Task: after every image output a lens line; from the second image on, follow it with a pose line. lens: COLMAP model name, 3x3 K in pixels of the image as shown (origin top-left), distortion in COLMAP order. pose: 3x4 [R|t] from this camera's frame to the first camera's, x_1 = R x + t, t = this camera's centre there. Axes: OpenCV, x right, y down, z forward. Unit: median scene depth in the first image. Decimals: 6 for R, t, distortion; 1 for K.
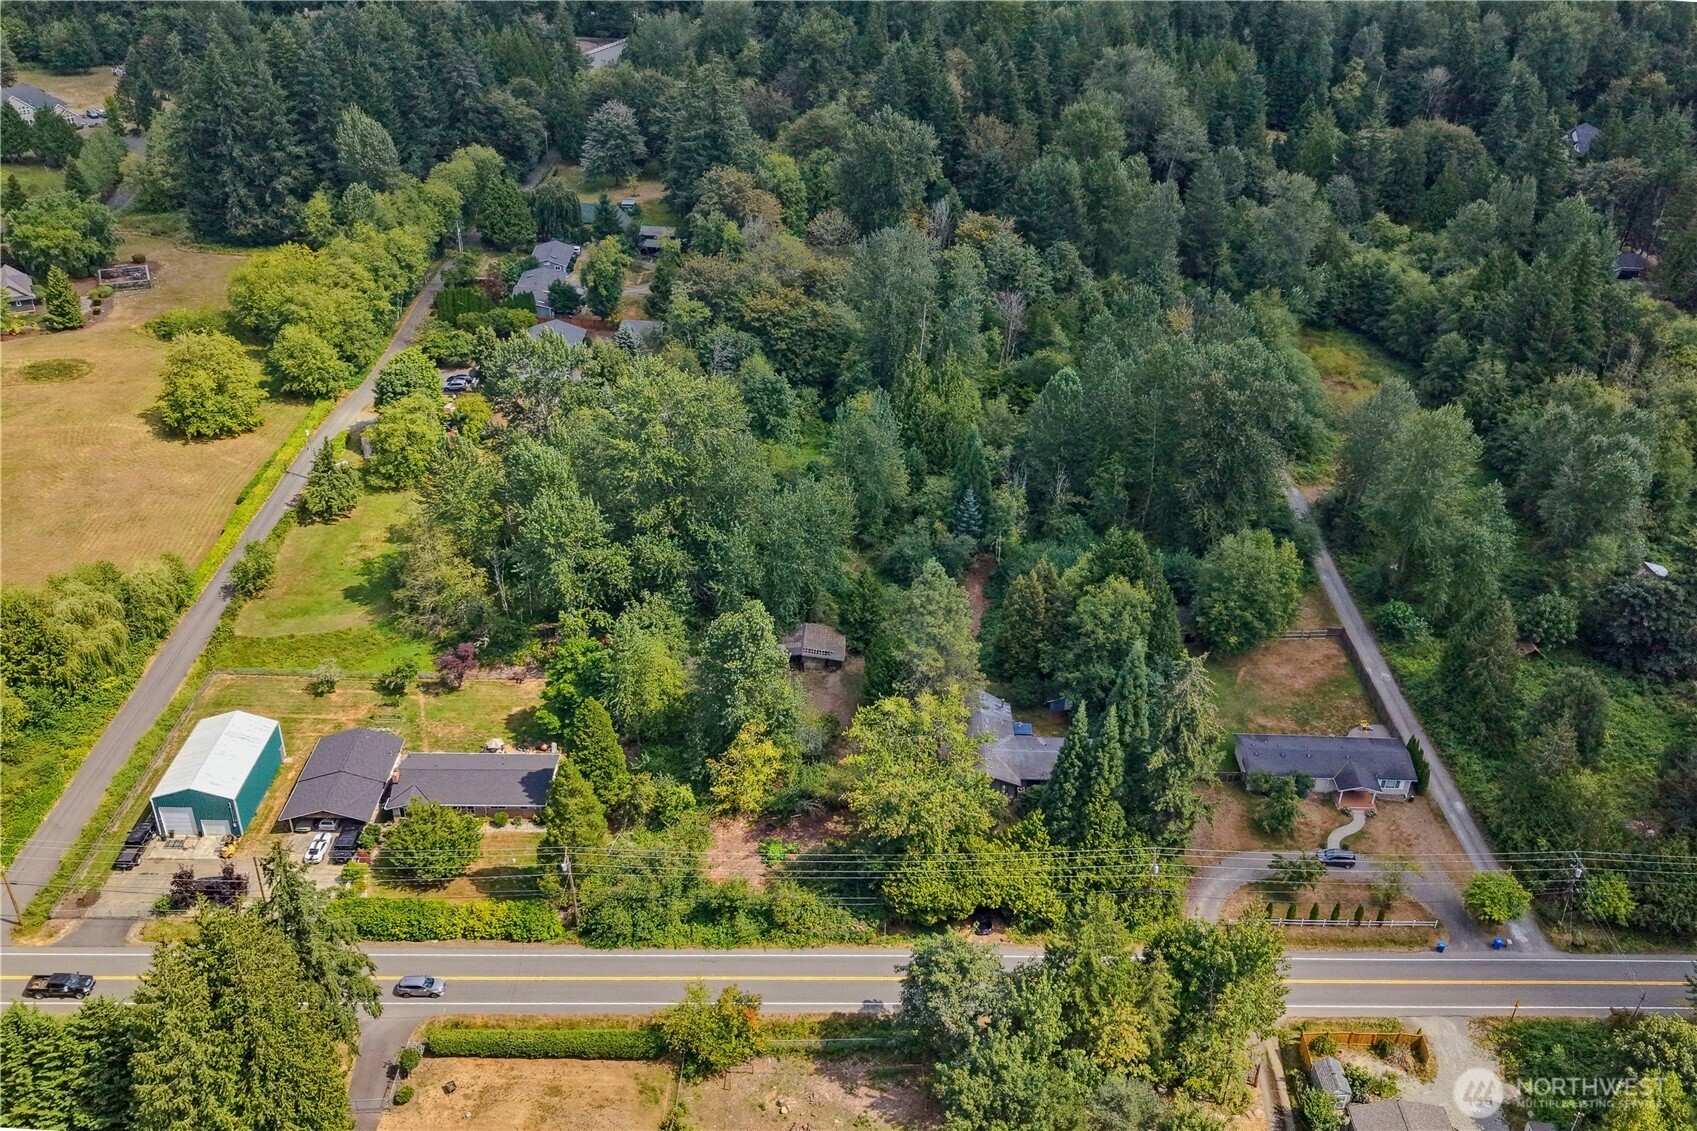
lens RADIAL K [[1397.5, 0, 852.8], [0, 1397.5, 632.7], [0, 0, 1]] dist [0.074929, -0.186096]
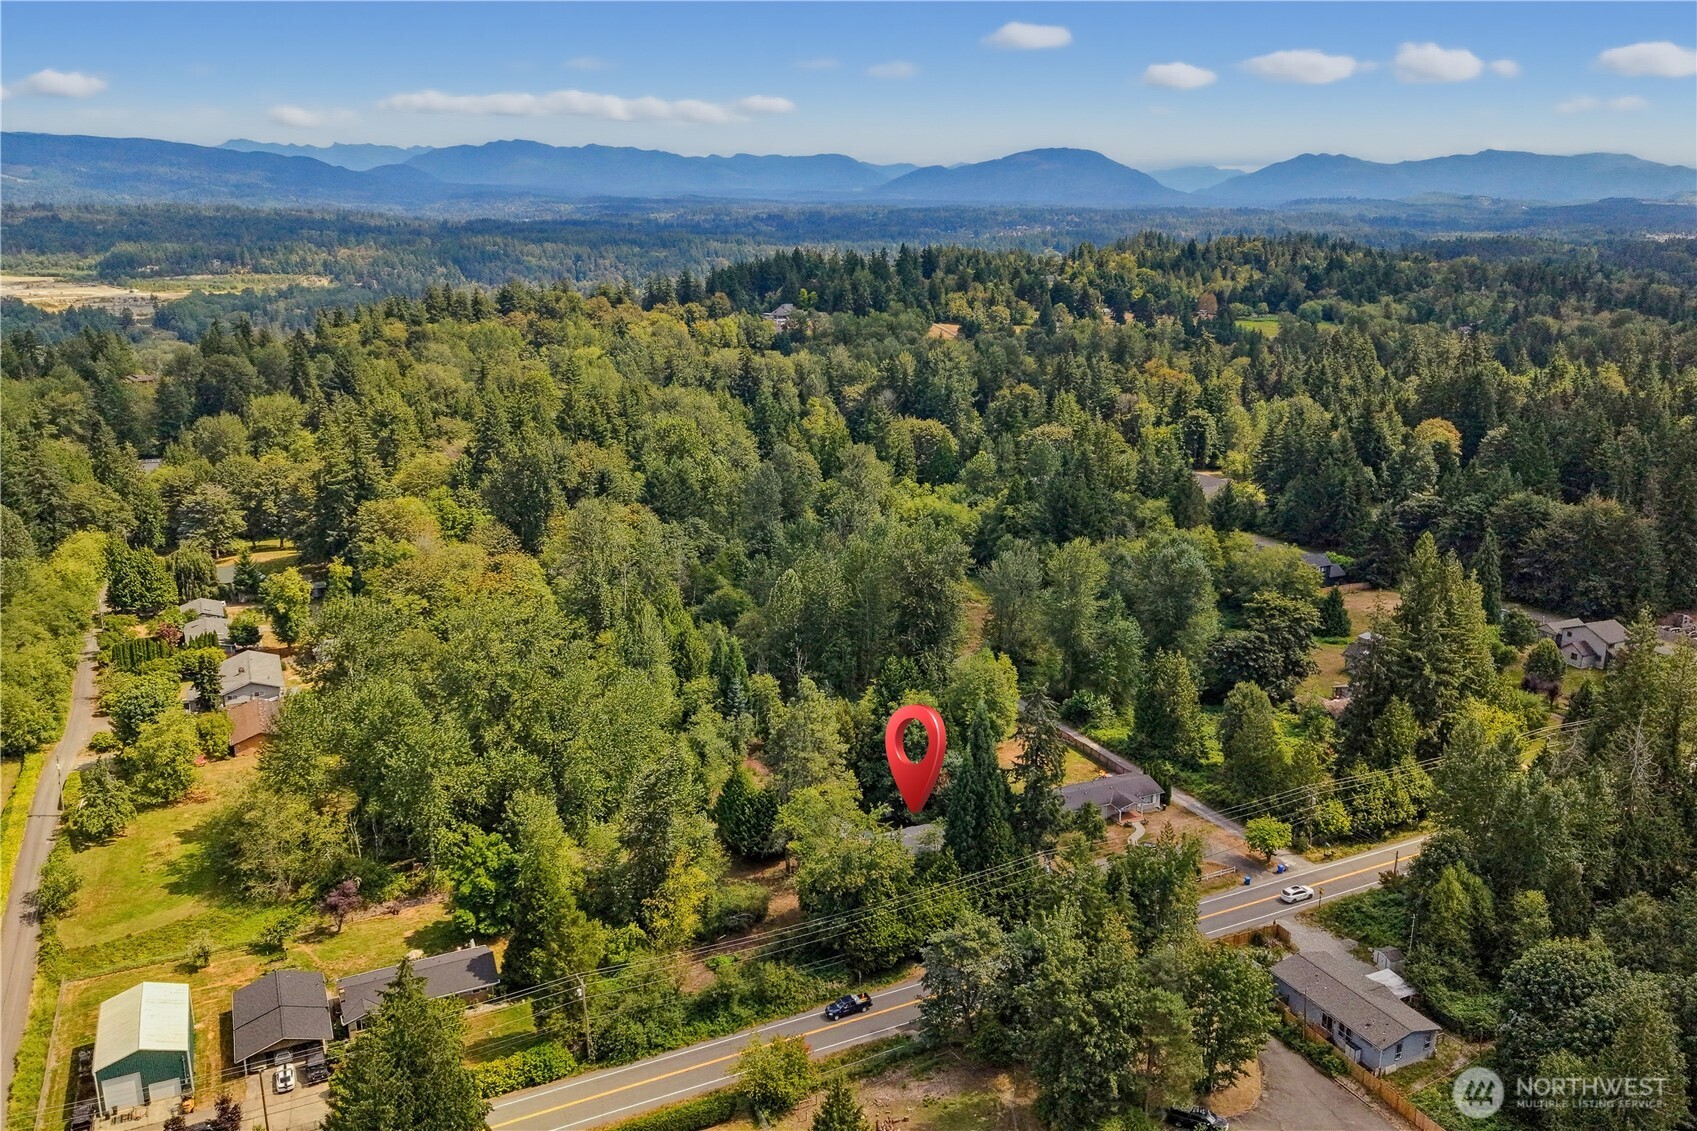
lens RADIAL K [[1308.1, 0, 850.3], [0, 1308.1, 652.1], [0, 0, 1]] dist [0.023717, -0.037761]
pose [[0.913896, -0.172450, 0.367498, -0.256177], [0.255292, 0.948011, -0.190004, 0.122950], [-0.315626, 0.267463, 0.910409, -0.041224]]
